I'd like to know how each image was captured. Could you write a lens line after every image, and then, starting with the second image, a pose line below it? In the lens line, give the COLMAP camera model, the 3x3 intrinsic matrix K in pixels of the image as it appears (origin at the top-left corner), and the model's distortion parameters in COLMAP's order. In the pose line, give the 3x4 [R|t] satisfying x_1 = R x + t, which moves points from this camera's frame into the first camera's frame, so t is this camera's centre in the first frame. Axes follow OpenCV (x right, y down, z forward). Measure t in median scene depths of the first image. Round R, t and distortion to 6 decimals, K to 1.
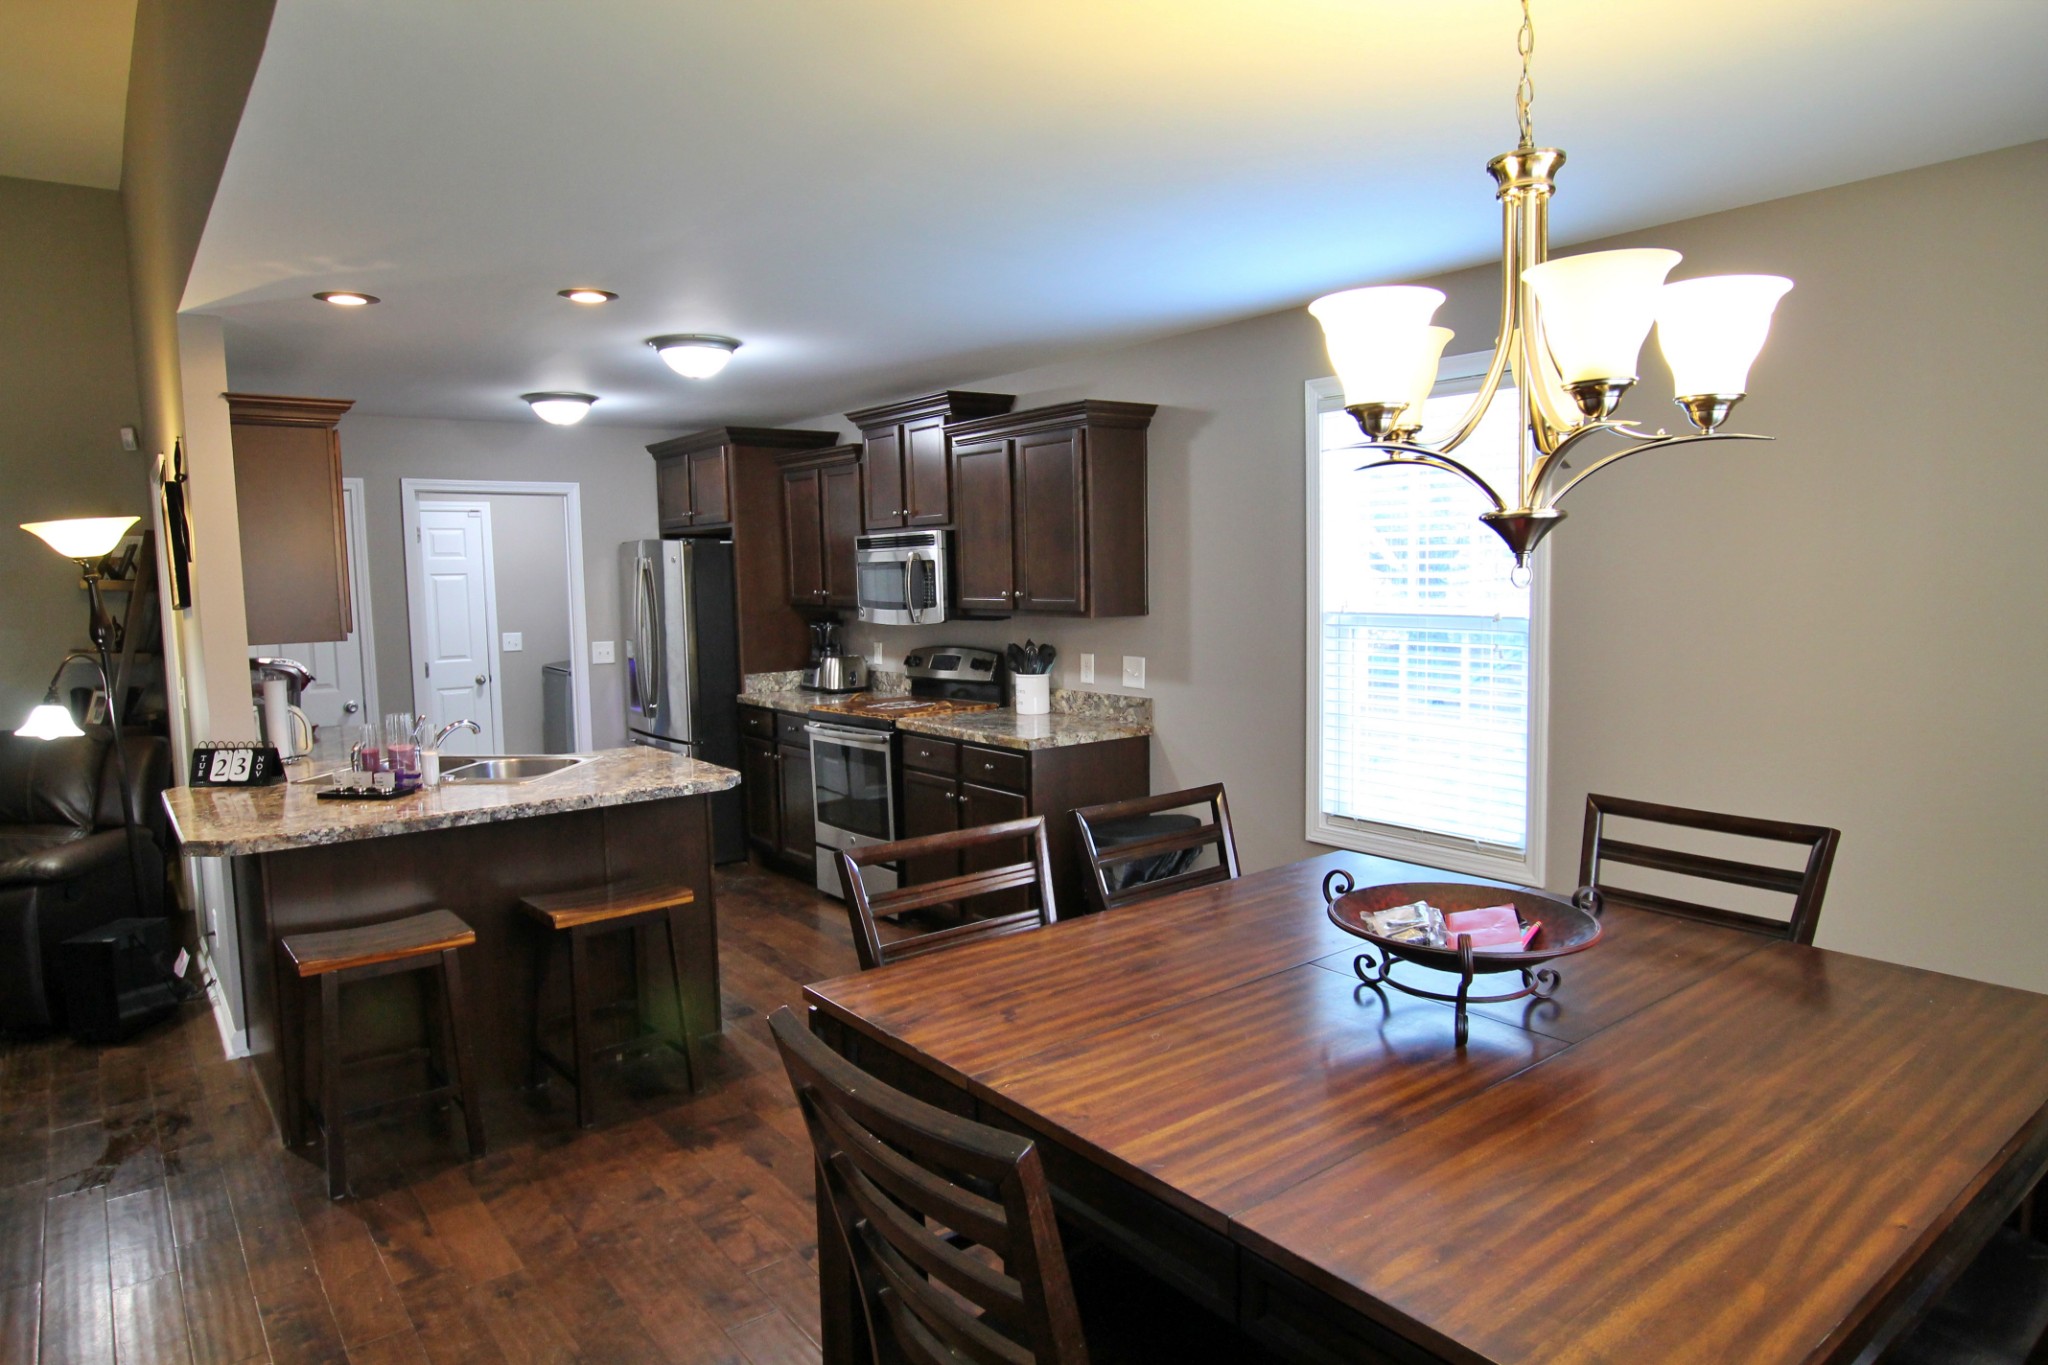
lens RADIAL K [[1226.5, 0, 1024.0], [0, 1226.5, 682.5], [0, 0, 1]] dist [-0.020577, 0.003941]
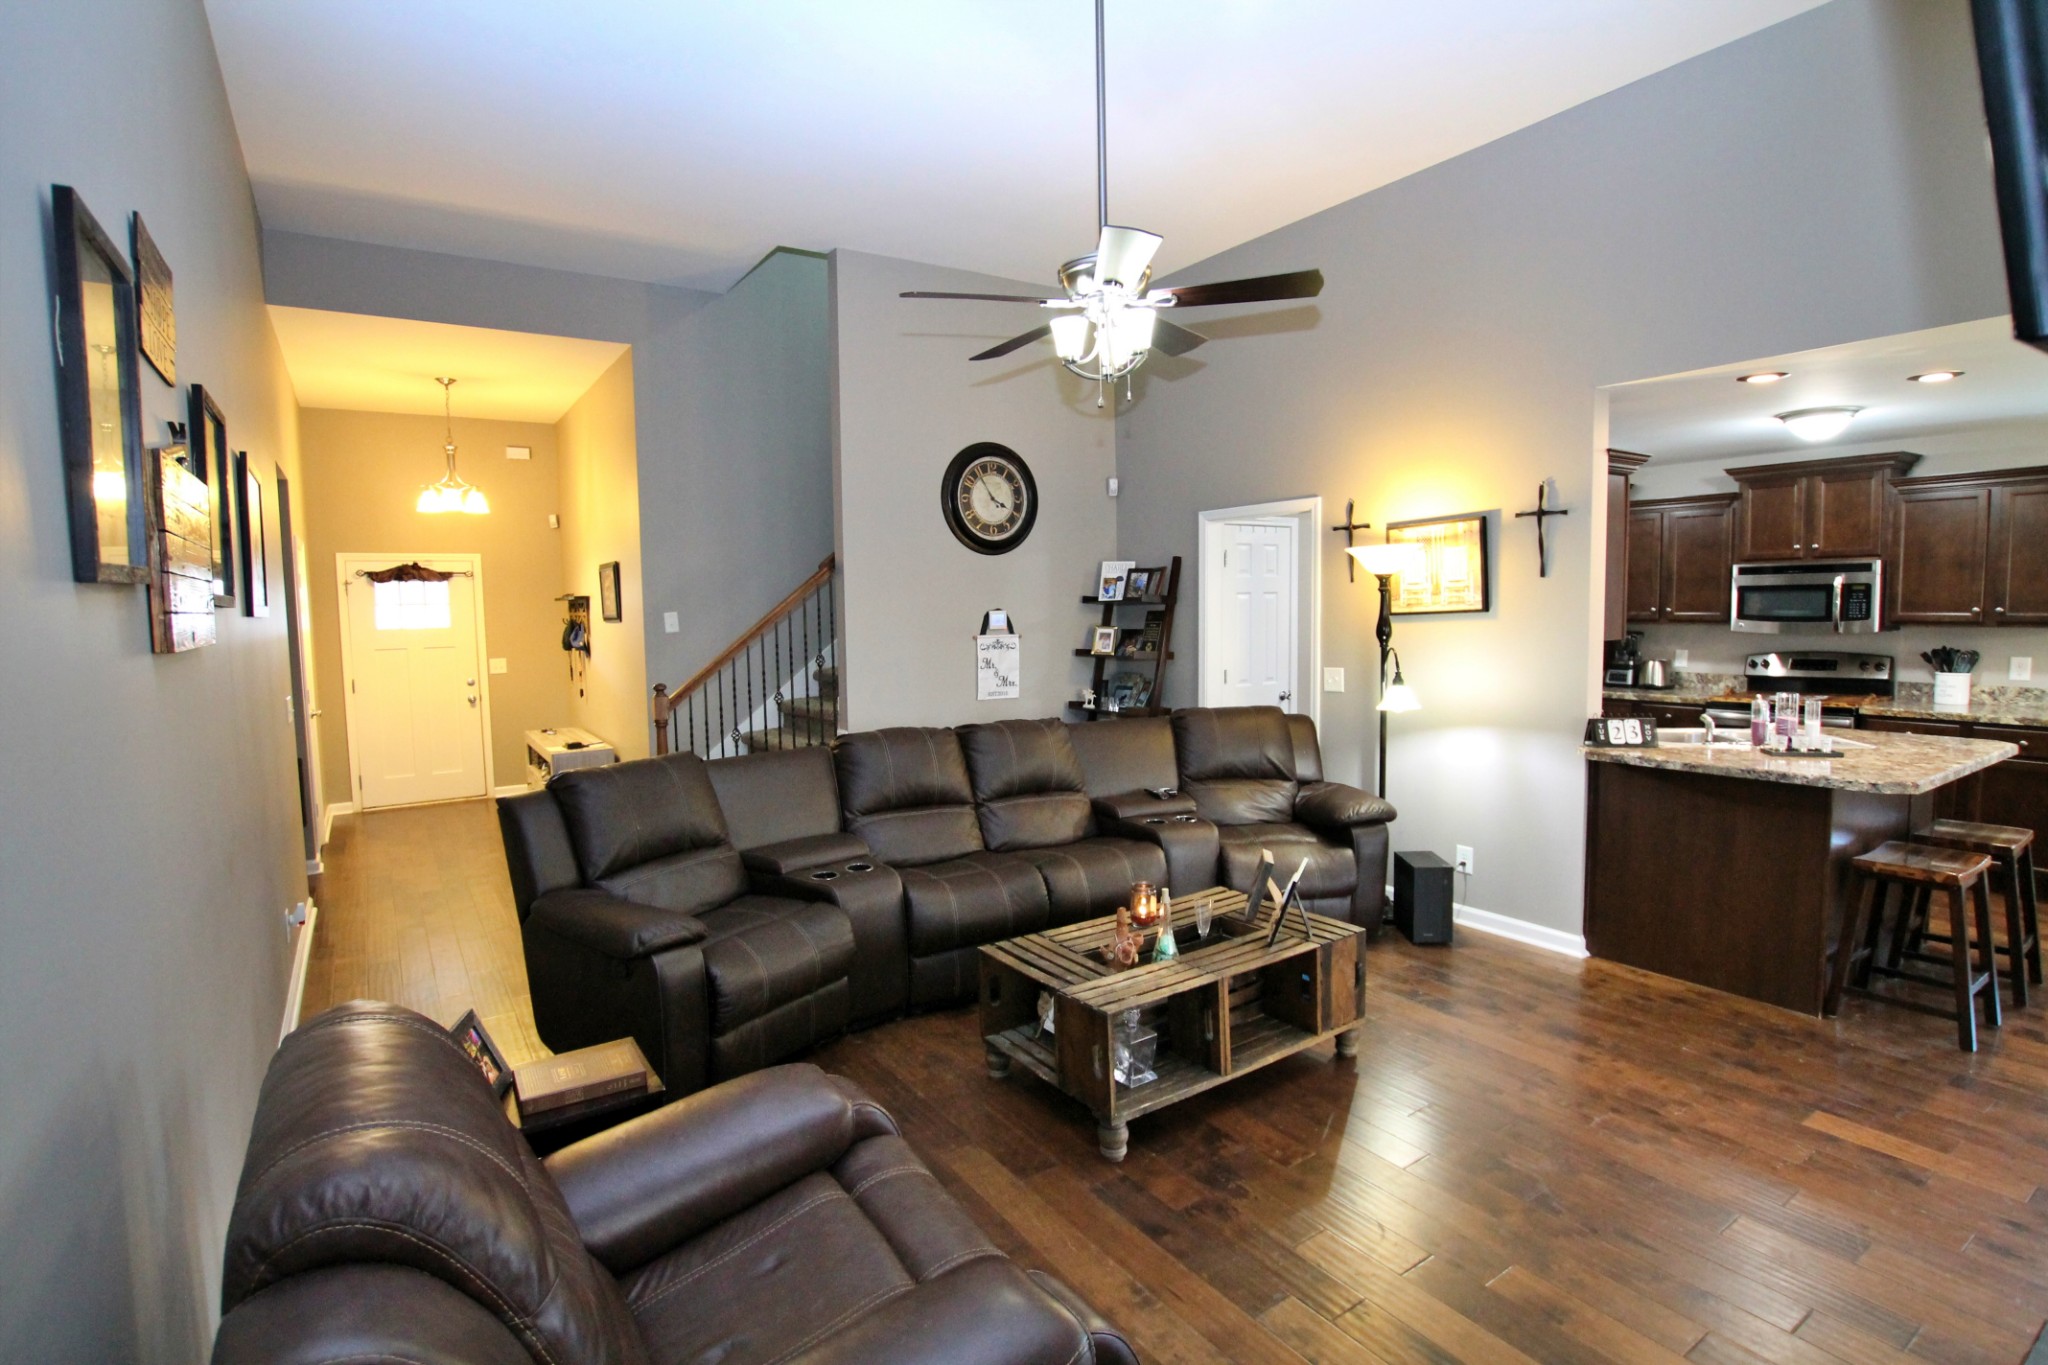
lens RADIAL K [[1000.4, 0, 1024.0], [0, 1000.4, 682.5], [0, 0, 1]] dist [-0.028617, 0.002068]
pose [[0.997114, 0.010257, -0.075217, -0.939510], [-0.011127, 0.999876, -0.011158, 0.026633], [0.075093, 0.011962, 0.997105, -0.088926]]
